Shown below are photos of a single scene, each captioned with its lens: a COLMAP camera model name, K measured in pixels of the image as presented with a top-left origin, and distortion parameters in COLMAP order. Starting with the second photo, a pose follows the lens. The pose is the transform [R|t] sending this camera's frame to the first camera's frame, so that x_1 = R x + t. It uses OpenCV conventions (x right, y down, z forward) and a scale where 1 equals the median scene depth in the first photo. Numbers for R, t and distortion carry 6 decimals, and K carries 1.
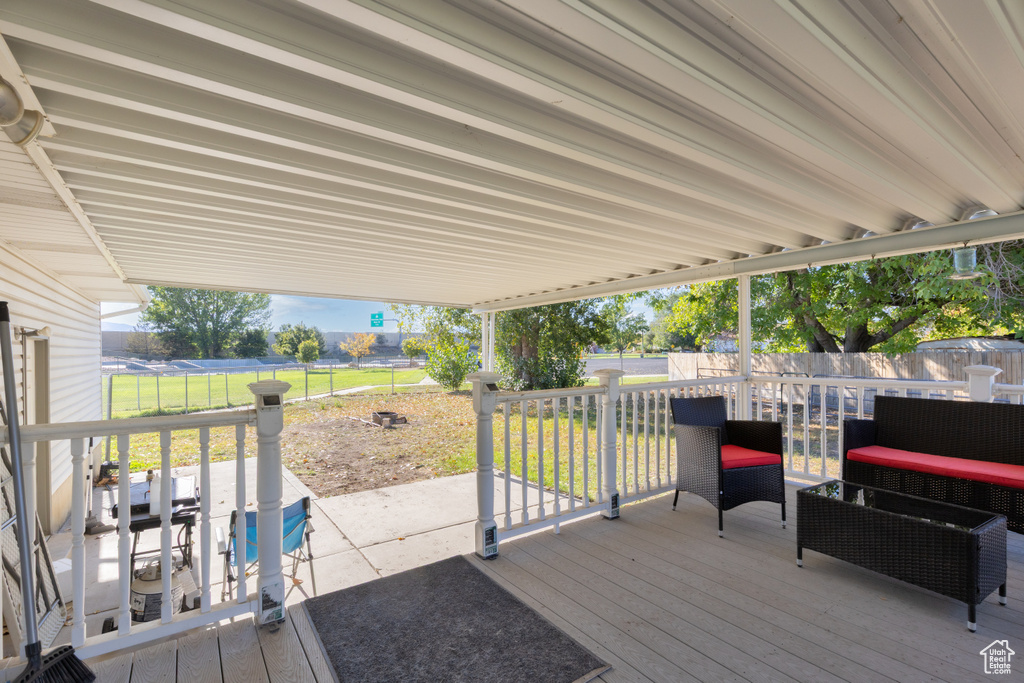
lens RADIAL K [[457.4, 0, 511.8], [0, 457.4, 348.0], [0, 0, 1]] dist [-0.000215, -0.000068]
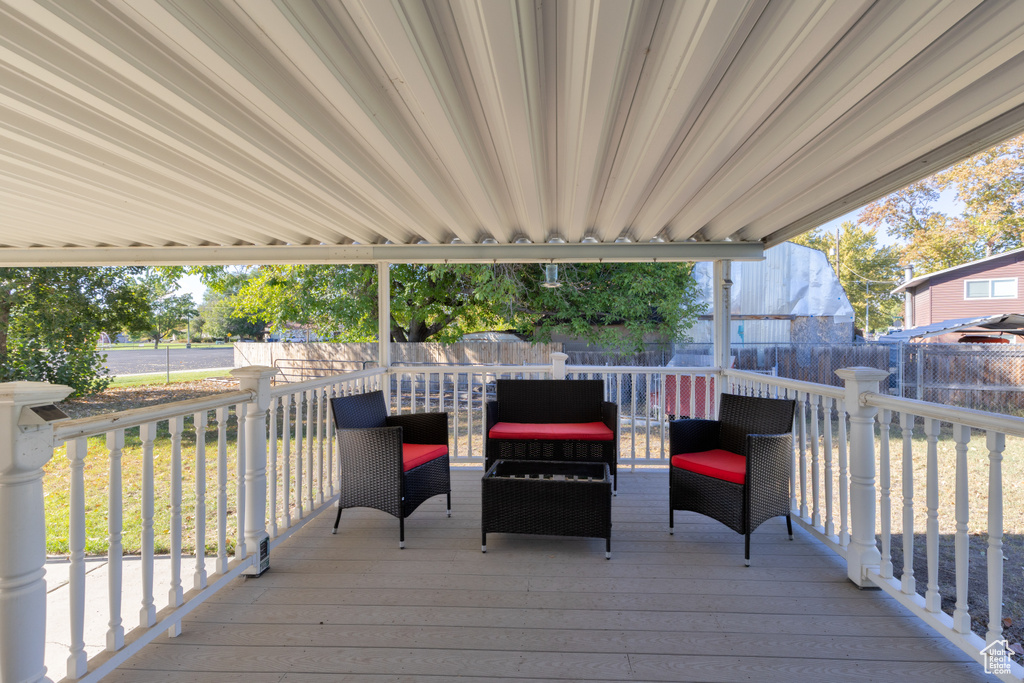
lens RADIAL K [[465.0, 0, 533.2], [0, 465.0, 340.0], [0, 0, 1]] dist [0.002885, 0.000700]
pose [[0.609930, 0.005608, 0.792436, -0.088372], [-0.010092, 0.999949, 0.000691, 0.000608], [-0.792391, -0.008418, 0.609955, 0.191126]]
